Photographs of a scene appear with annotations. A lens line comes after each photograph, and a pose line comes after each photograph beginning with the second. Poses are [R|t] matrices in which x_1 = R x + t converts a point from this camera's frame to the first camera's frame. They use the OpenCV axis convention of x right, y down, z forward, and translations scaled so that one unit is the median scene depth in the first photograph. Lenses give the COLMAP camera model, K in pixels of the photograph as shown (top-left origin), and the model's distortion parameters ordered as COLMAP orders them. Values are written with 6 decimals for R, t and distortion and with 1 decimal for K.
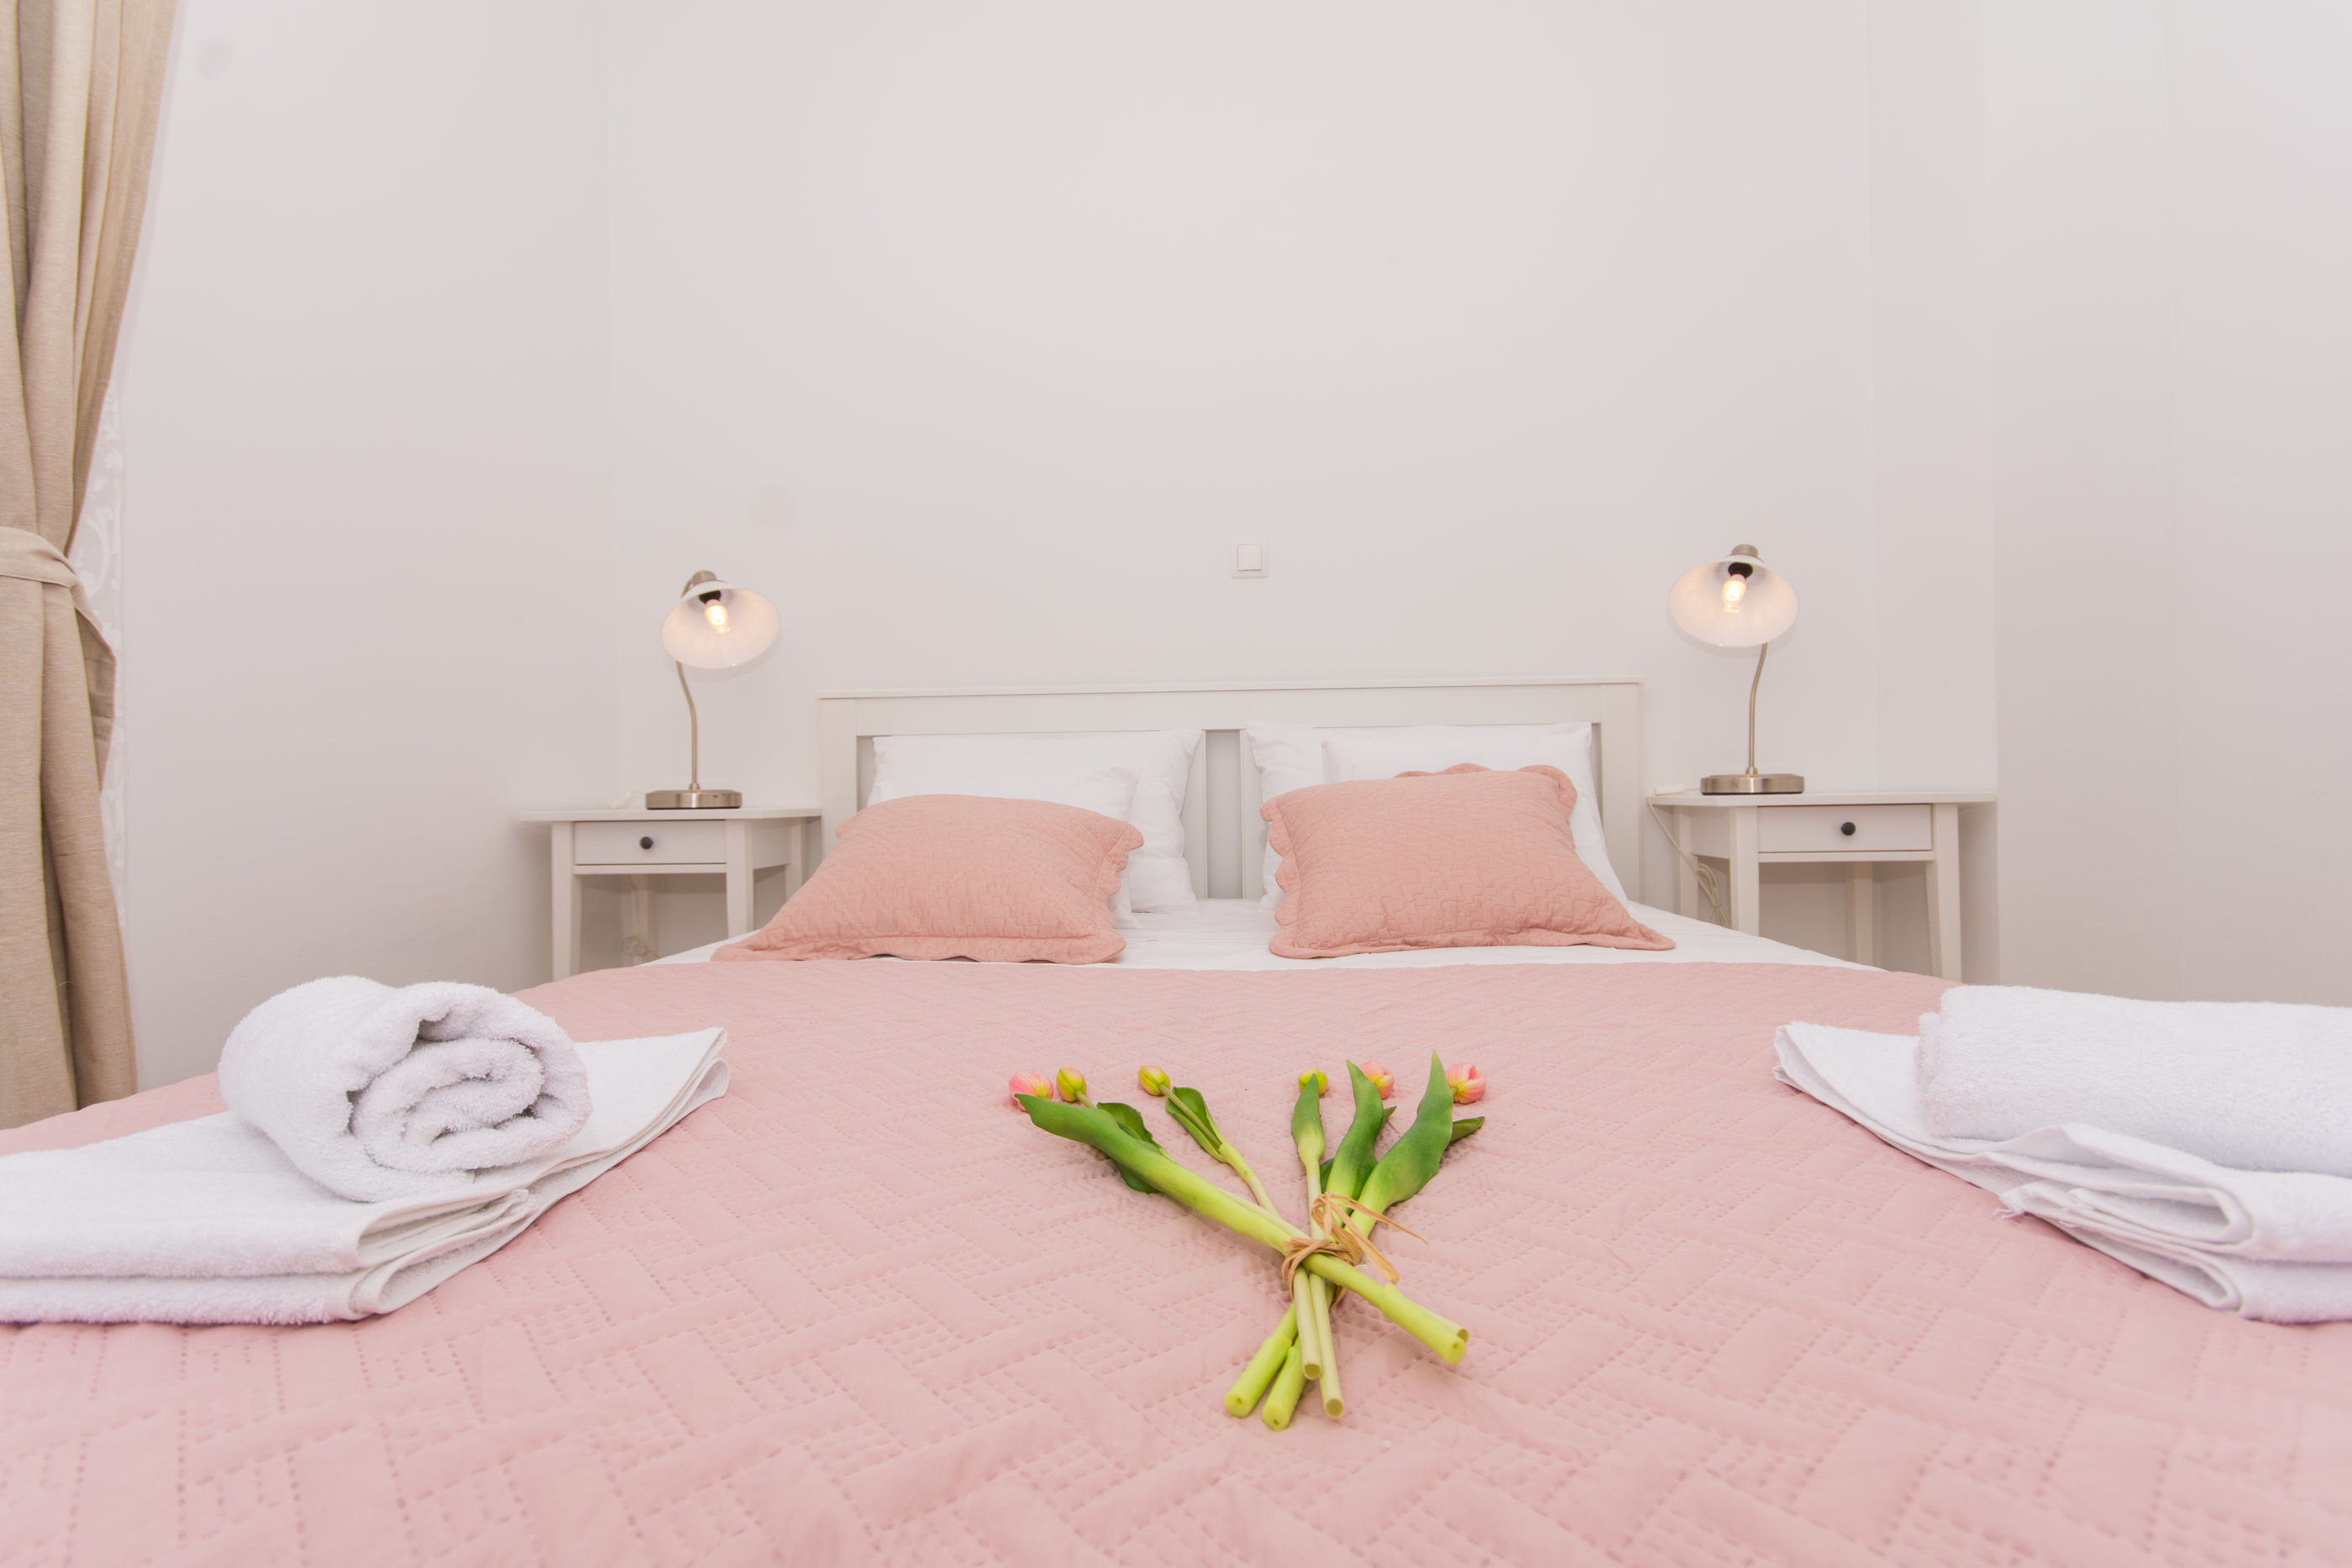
lens RADIAL K [[1065.3, 0, 1176.0], [0, 1065.3, 784.0], [0, 0, 1]] dist [-0.001351, 0.000022]
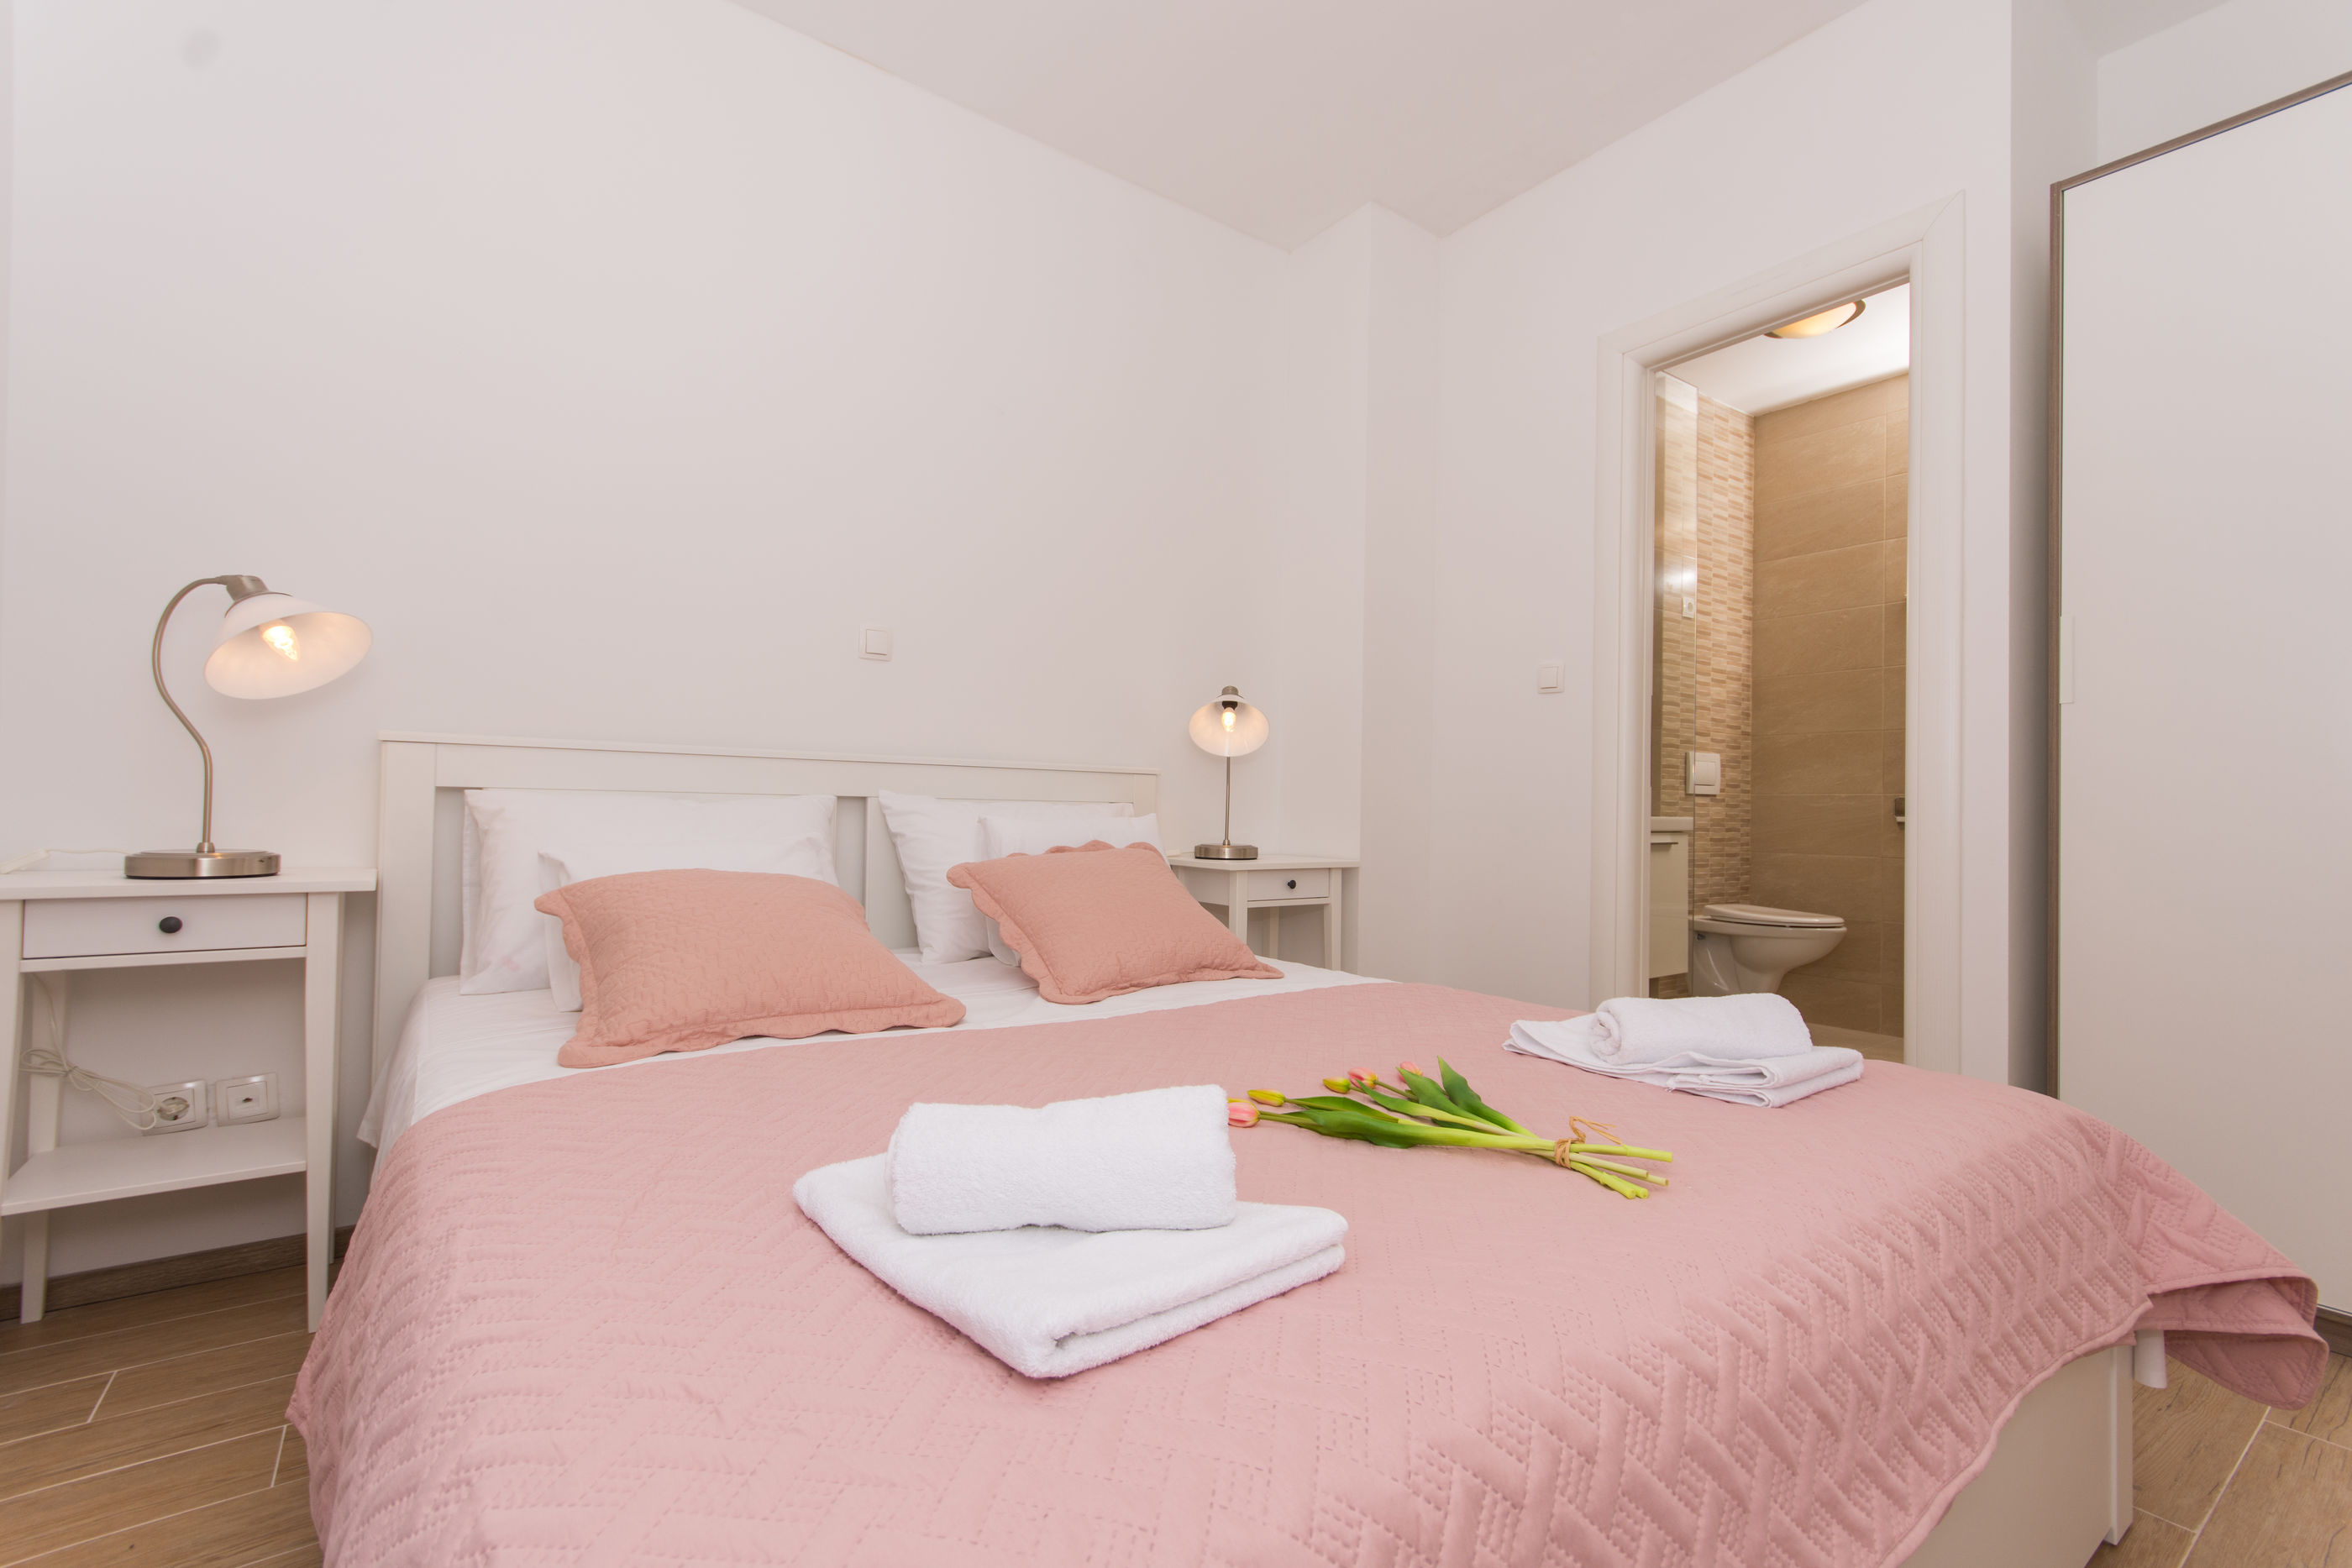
lens RADIAL K [[1048.1, 0, 1176.0], [0, 1048.1, 784.0], [0, 0, 1]] dist [0.013355, 0.001686]
pose [[0.773715, 0.043584, 0.632033, -0.453960], [-0.037398, 0.999033, -0.023110, -0.060403], [-0.632429, -0.005756, 0.774597, -0.057399]]
